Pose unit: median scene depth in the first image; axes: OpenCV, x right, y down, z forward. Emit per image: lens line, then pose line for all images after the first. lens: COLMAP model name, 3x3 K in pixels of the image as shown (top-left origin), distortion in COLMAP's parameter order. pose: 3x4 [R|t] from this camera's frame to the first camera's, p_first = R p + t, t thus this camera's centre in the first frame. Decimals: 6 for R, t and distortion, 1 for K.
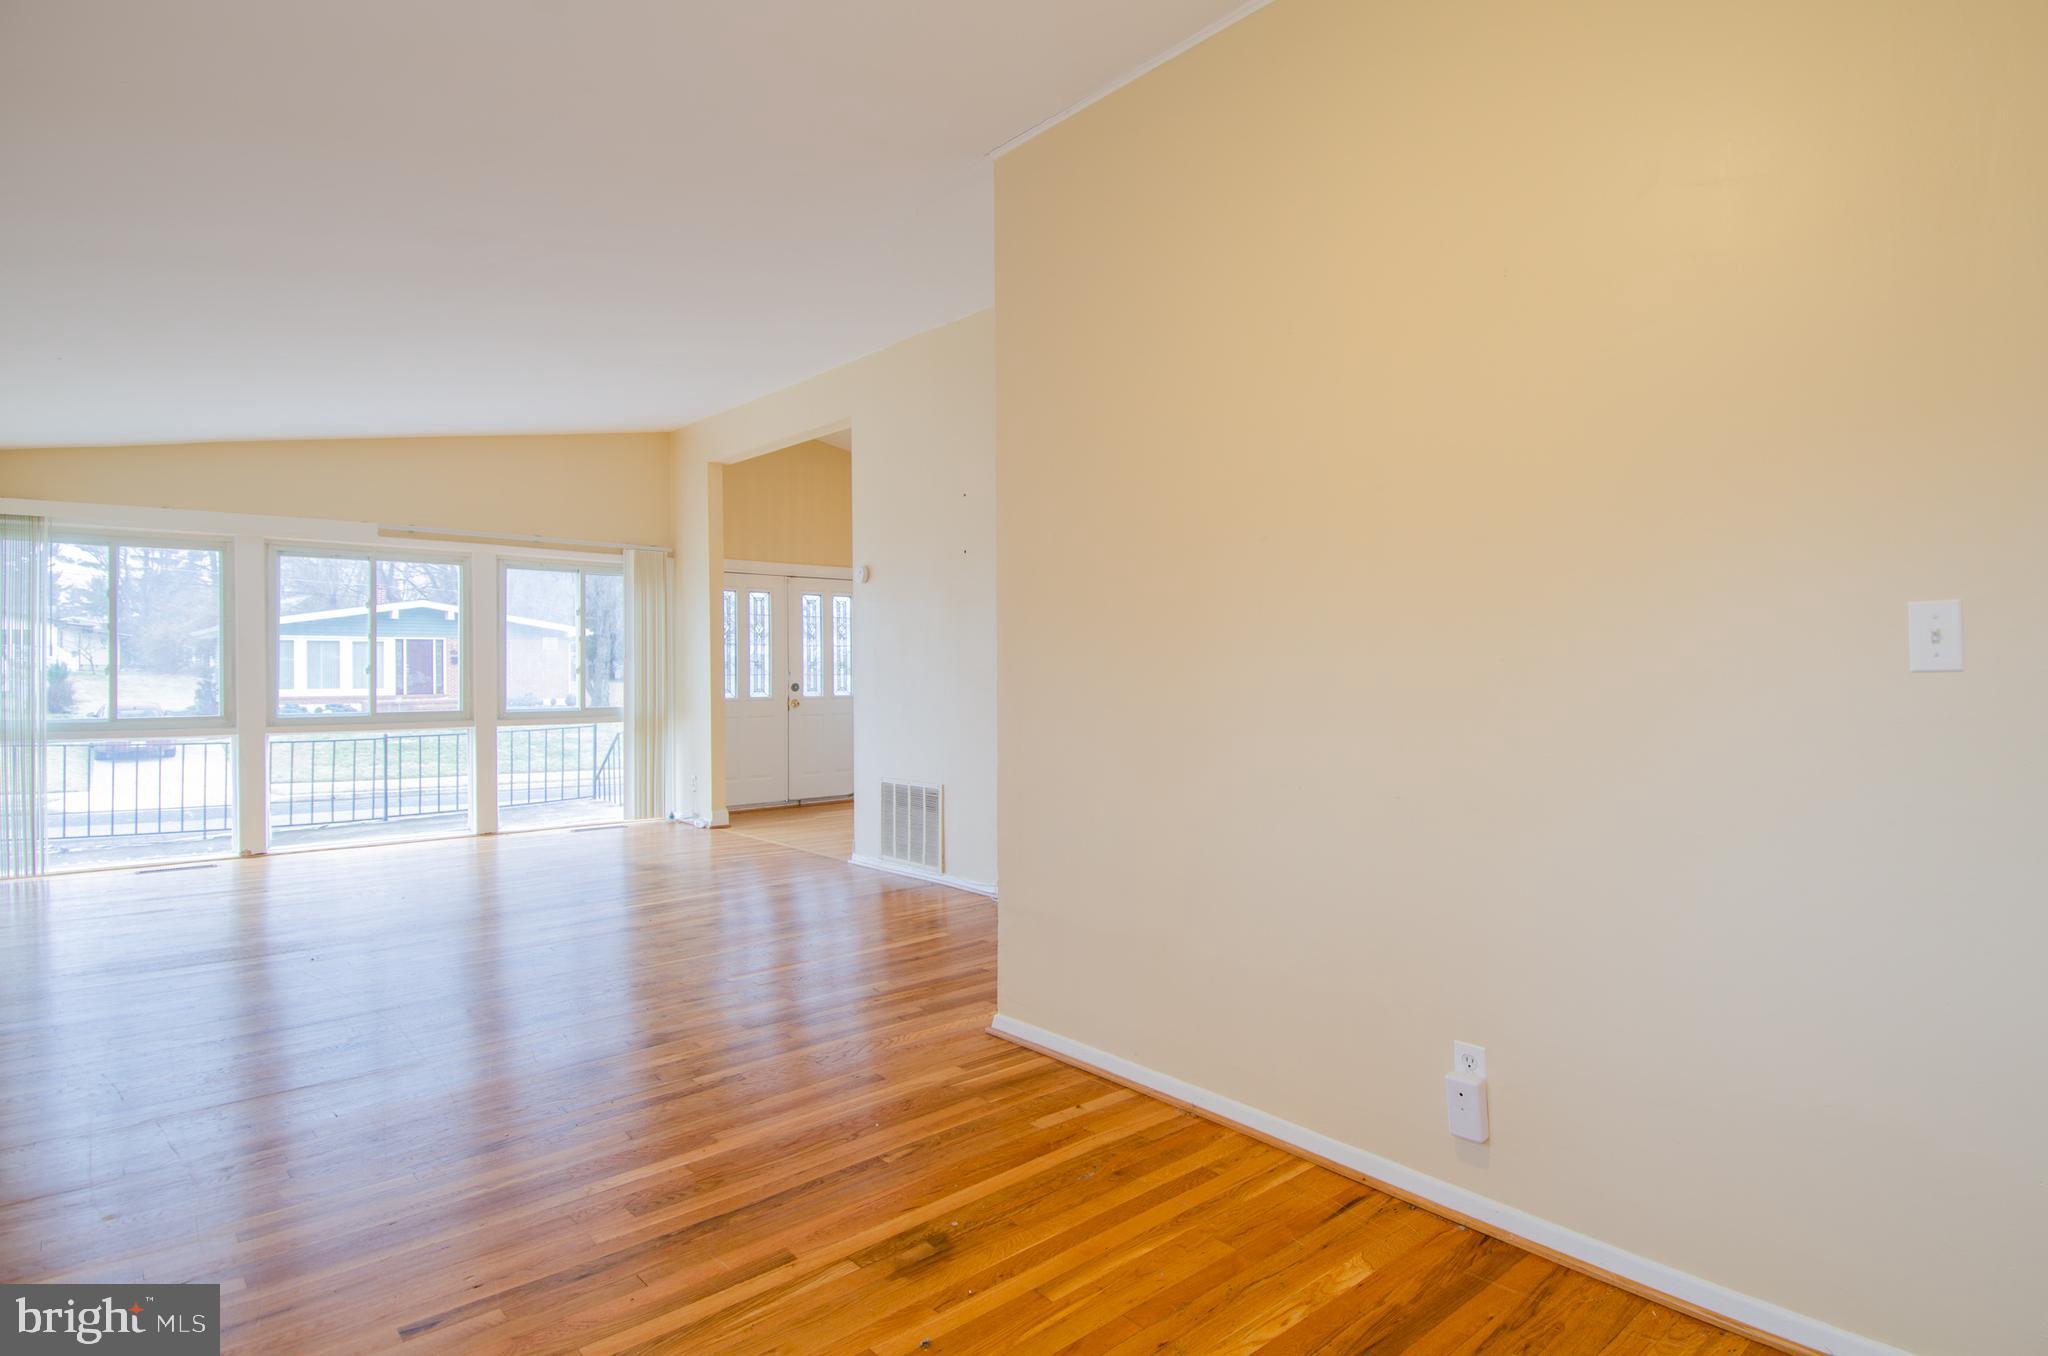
lens RADIAL K [[1076.9, 0, 1063.7], [0, 1076.9, 666.0], [0, 0, 1]] dist [0.054171, -0.056826]
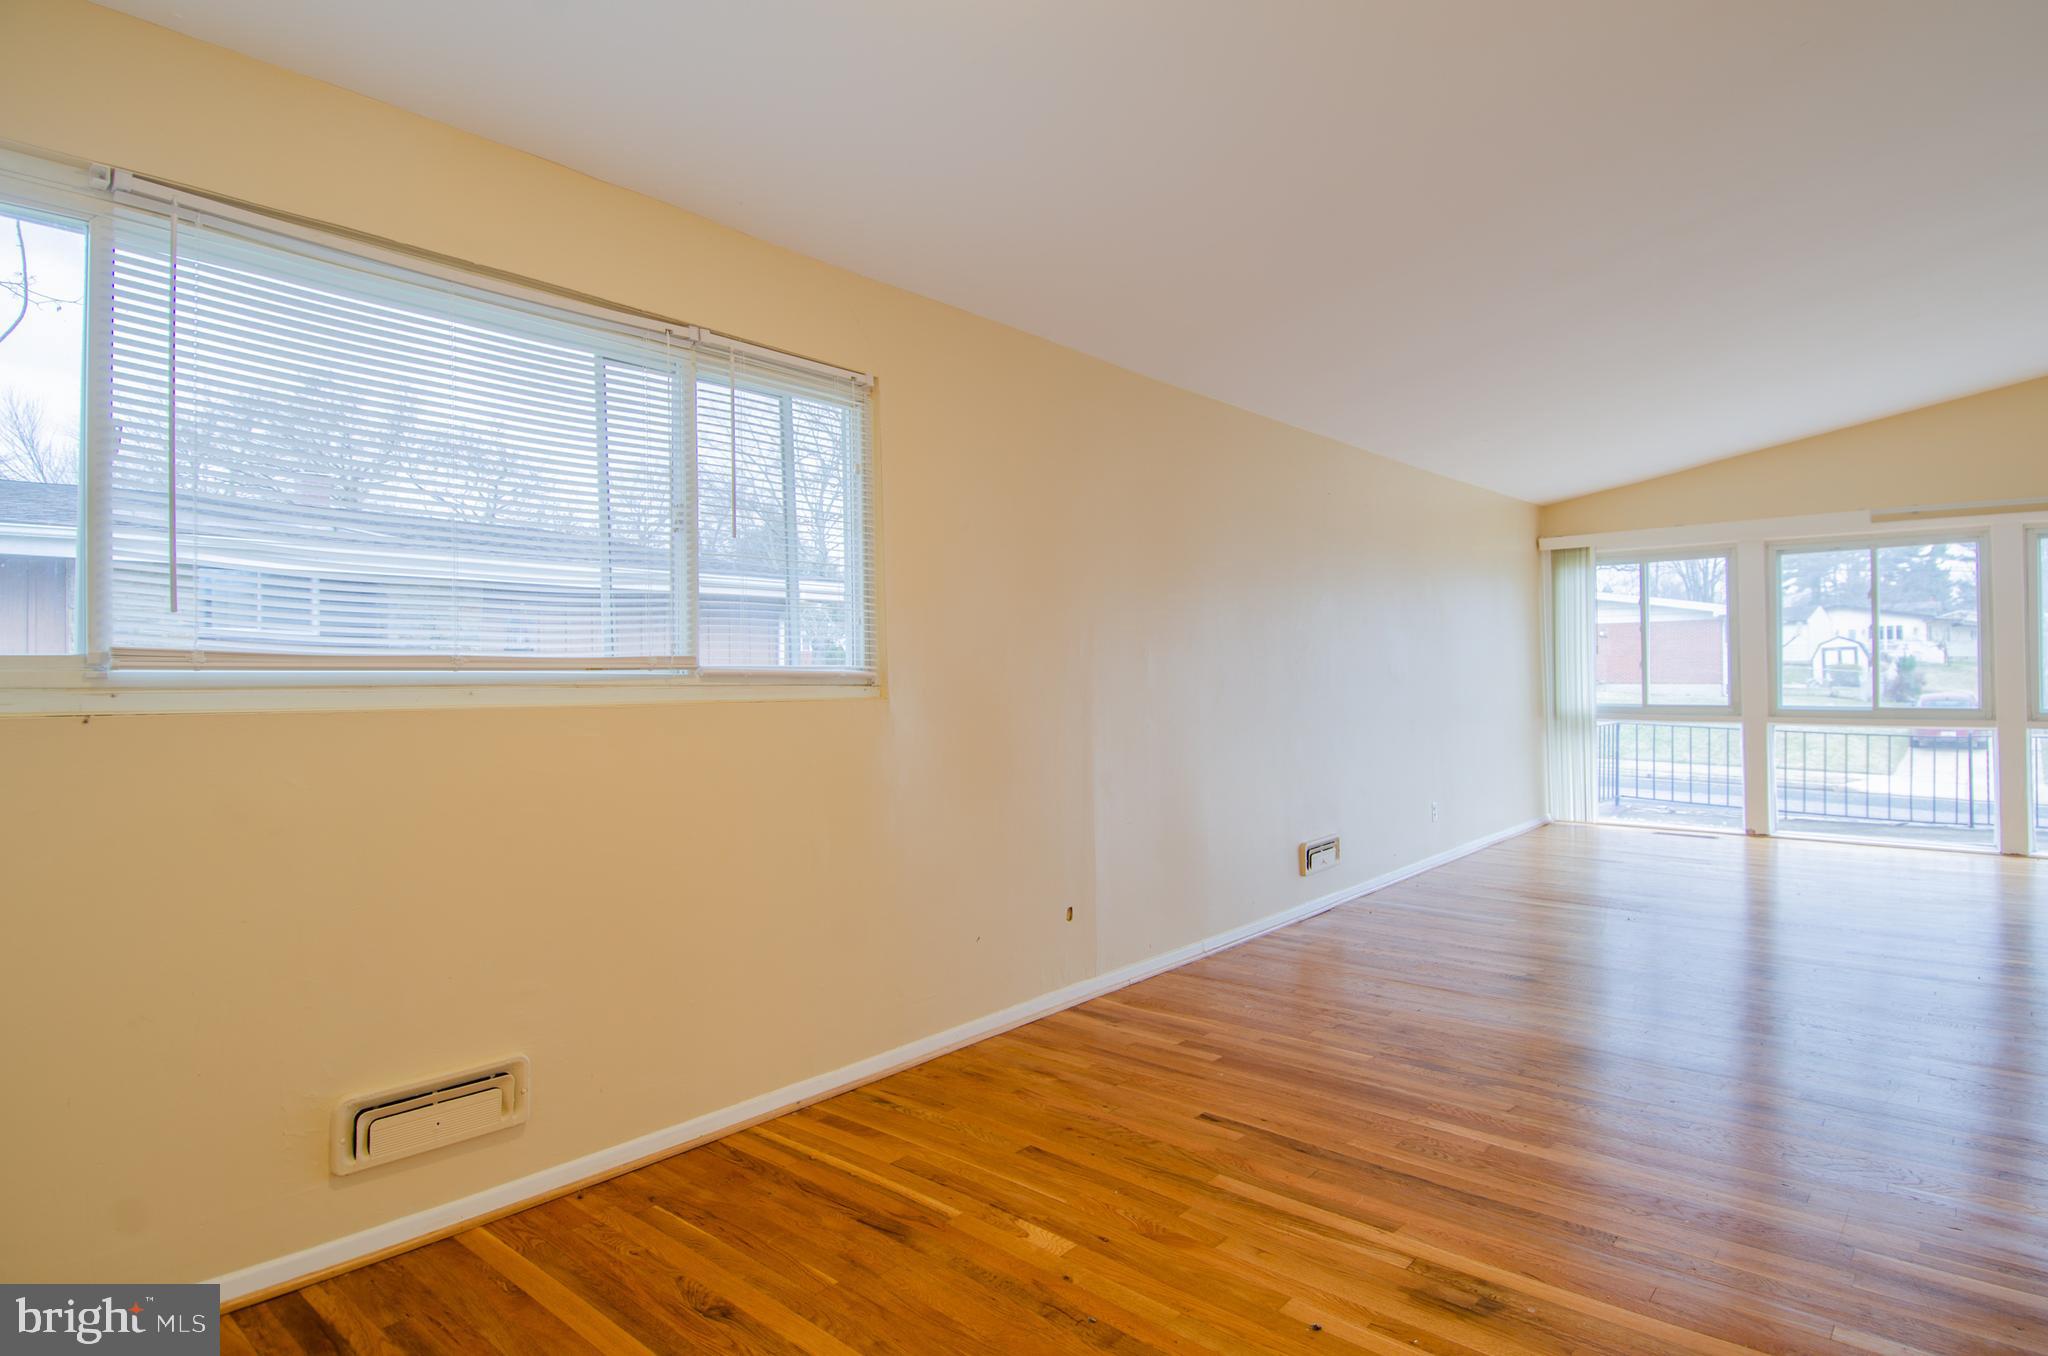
lens RADIAL K [[1076.9, 0, 1063.7], [0, 1076.9, 666.0], [0, 0, 1]] dist [0.054171, -0.056826]
pose [[0.130766, -0.003690, -0.991406, 0.236424], [0.011682, 0.999929, -0.002181, 0.000260], [0.991344, -0.011297, 0.130800, 0.175812]]
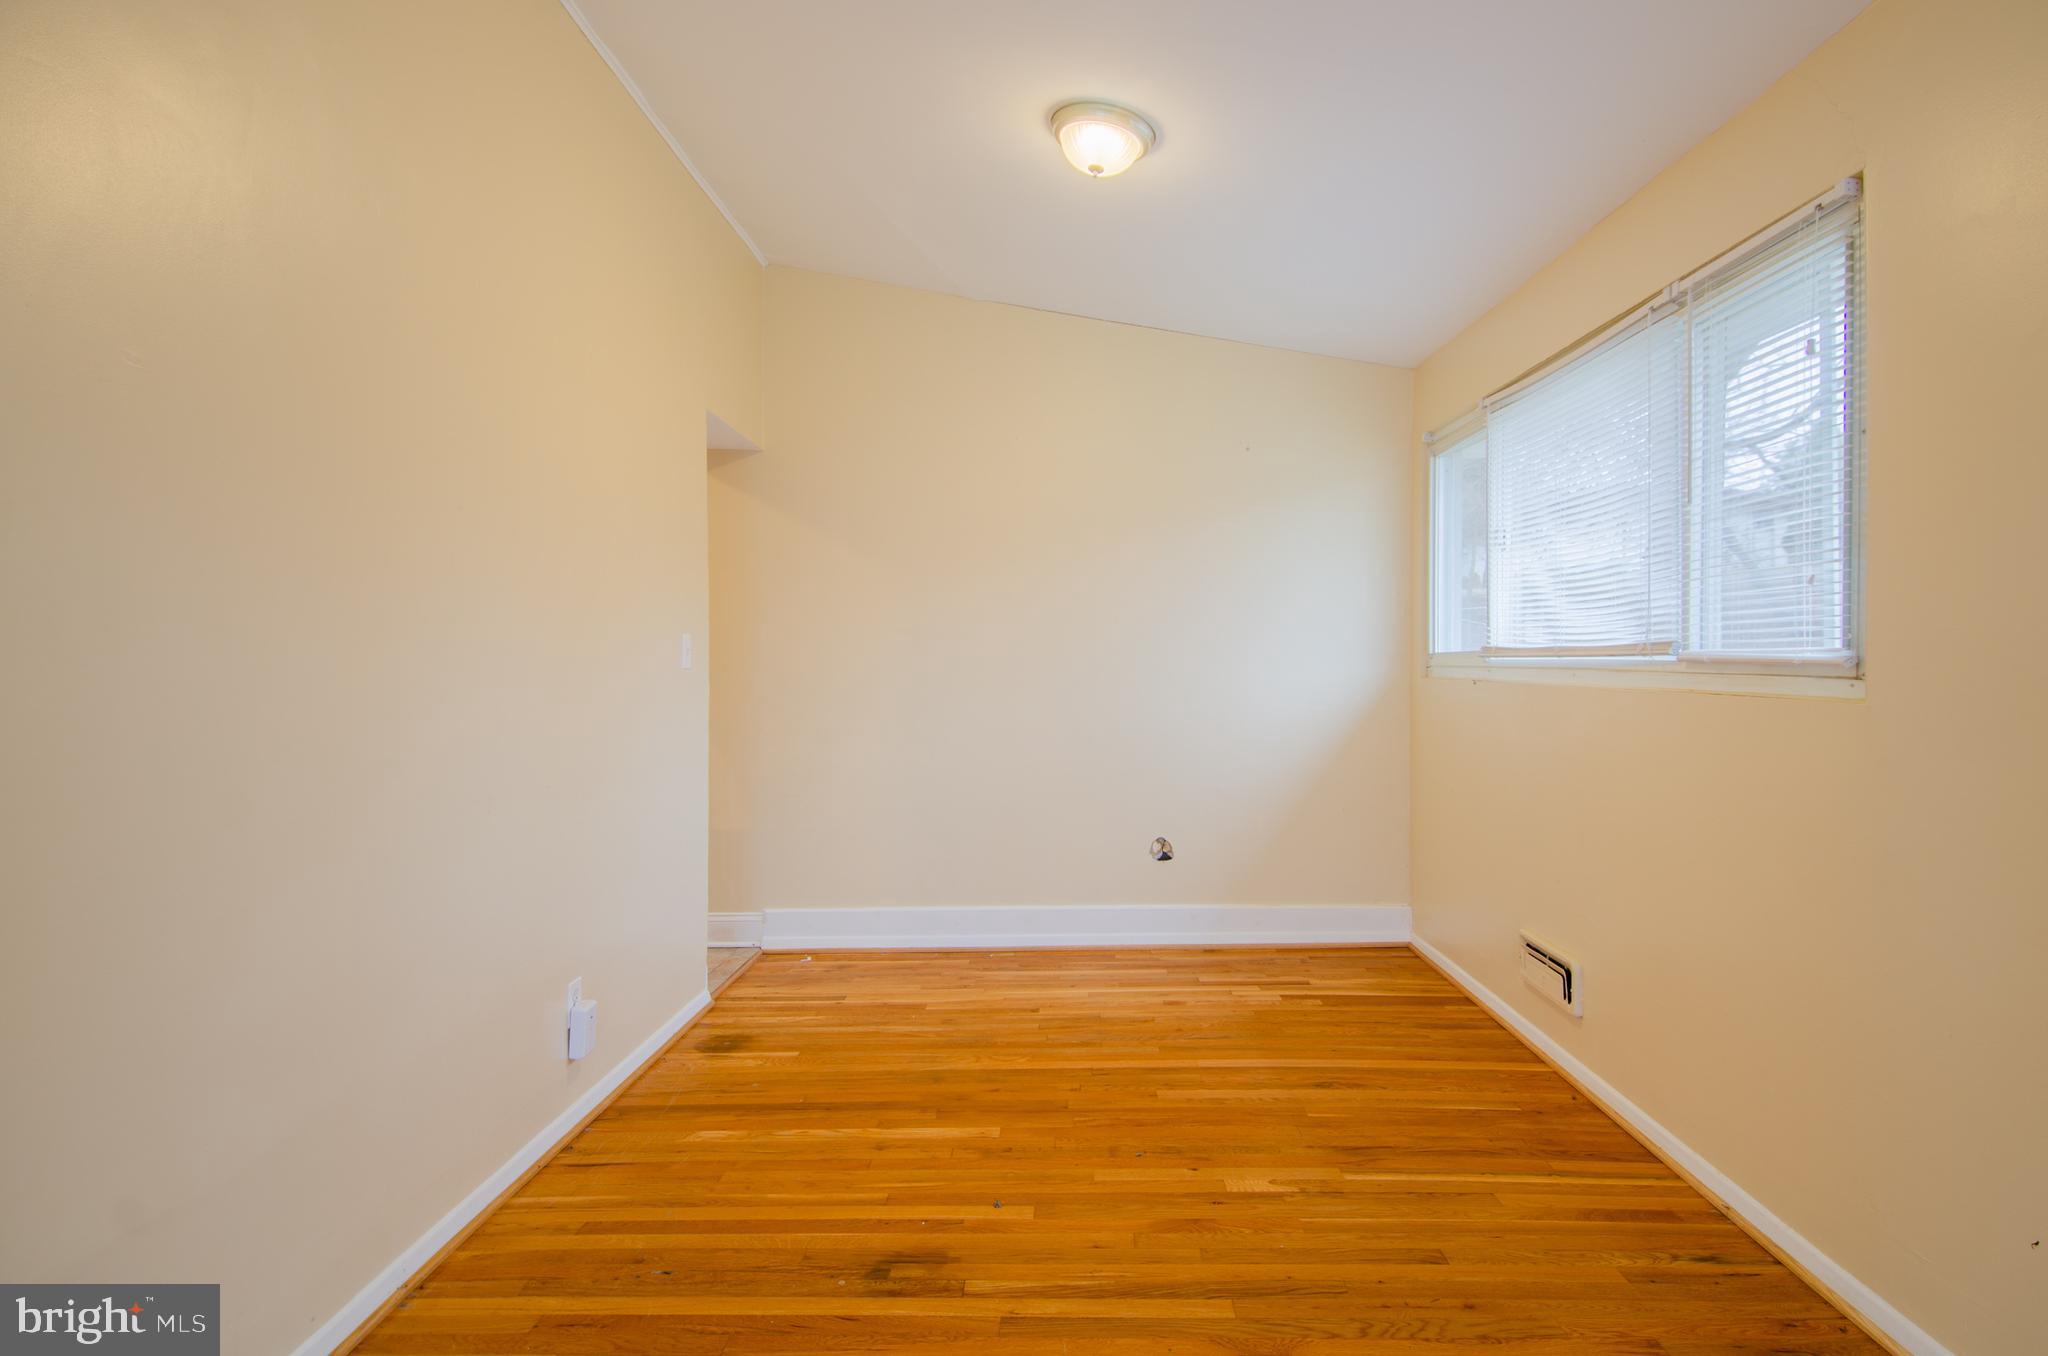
lens RADIAL K [[1076.9, 0, 1063.7], [0, 1076.9, 666.0], [0, 0, 1]] dist [0.054171, -0.056826]
pose [[-0.740132, 0.006987, 0.672425, -0.281185], [0.005466, 0.999975, -0.004374, 0.003333], [-0.672439, 0.000438, -0.740152, 0.514578]]
